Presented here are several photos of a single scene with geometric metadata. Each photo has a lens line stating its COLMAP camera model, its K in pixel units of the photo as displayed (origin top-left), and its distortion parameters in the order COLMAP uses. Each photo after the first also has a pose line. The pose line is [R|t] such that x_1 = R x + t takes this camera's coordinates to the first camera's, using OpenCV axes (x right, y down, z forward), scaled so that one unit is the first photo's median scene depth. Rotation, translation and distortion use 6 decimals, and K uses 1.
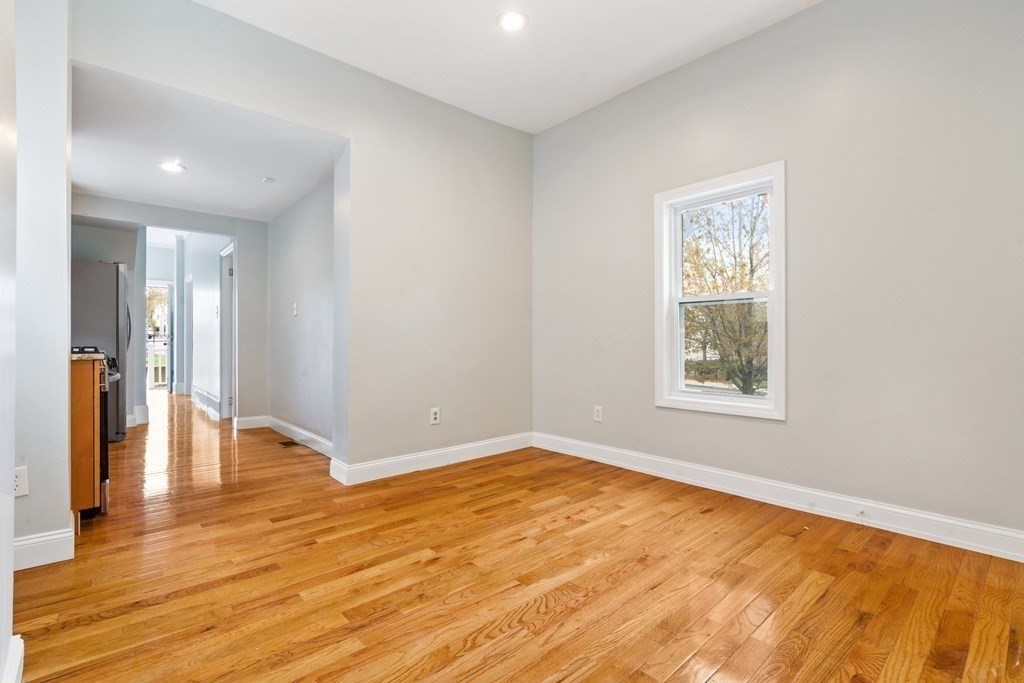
lens RADIAL K [[468.7, 0, 515.4], [0, 468.7, 337.4], [0, 0, 1]] dist [-0.003364, 0.002123]
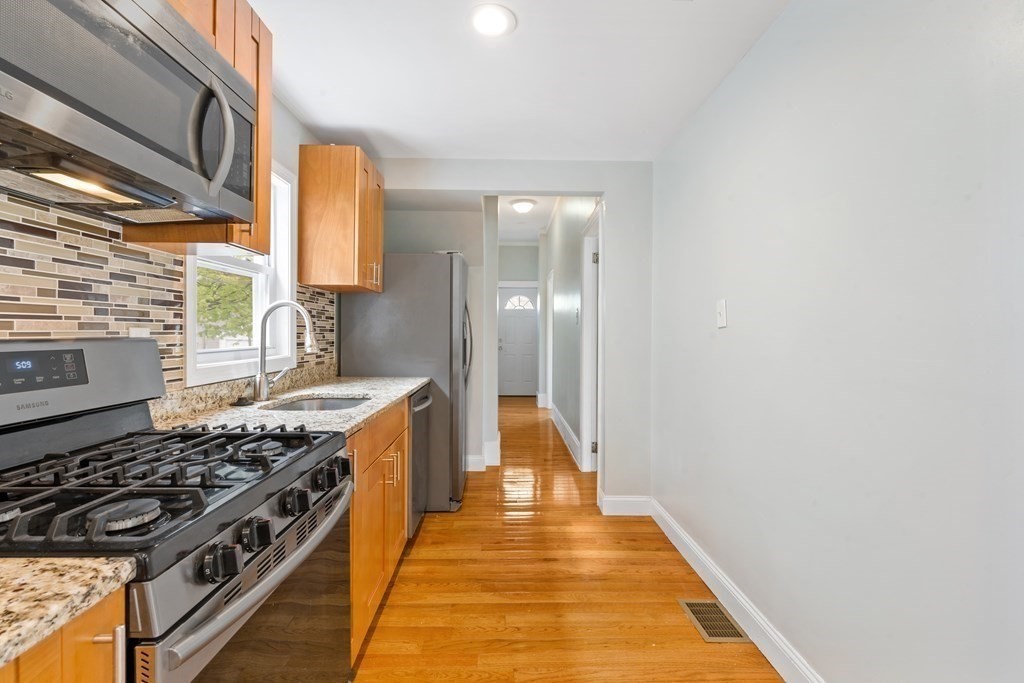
lens RADIAL K [[468.7, 0, 512.2], [0, 468.7, 335.8], [0, 0, 1]] dist [-0.003364, 0.002123]
pose [[0.756252, 0.007743, -0.654234, -0.593185], [-0.001434, 0.999947, 0.010177, -0.080101], [0.654279, -0.006758, 0.756223, 0.949826]]
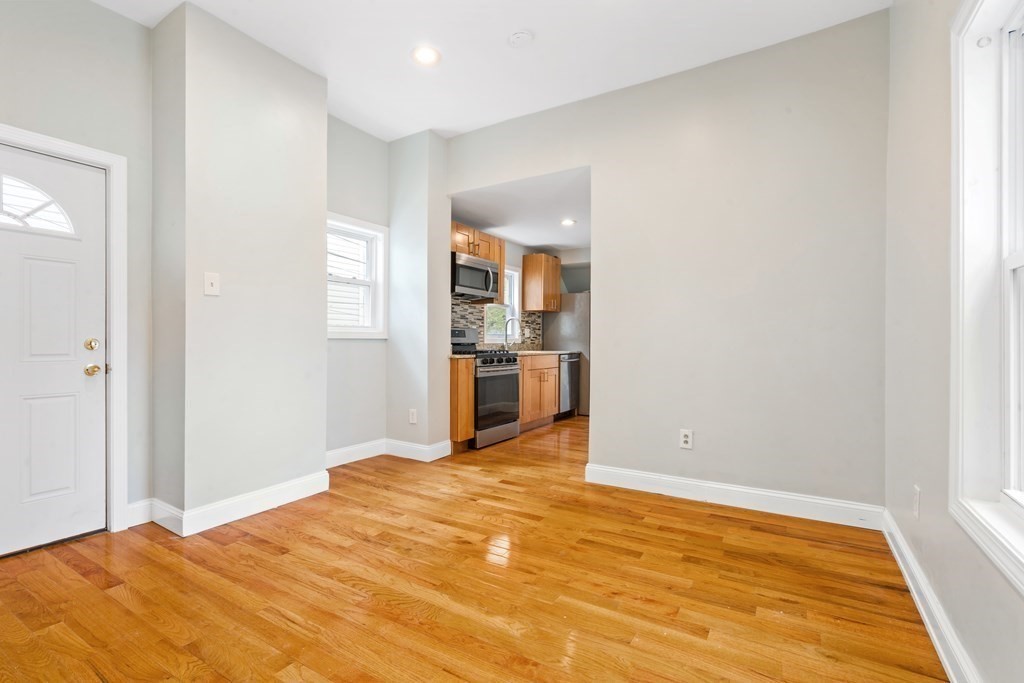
lens RADIAL K [[468.7, 0, 516.8], [0, 468.7, 343.2], [0, 0, 1]] dist [-0.003364, 0.002123]
pose [[0.288933, 0.005012, -0.957336, 0.798837], [0.001094, 0.999984, 0.005566, -0.017862], [0.957349, -0.002656, 0.288923, 0.652124]]
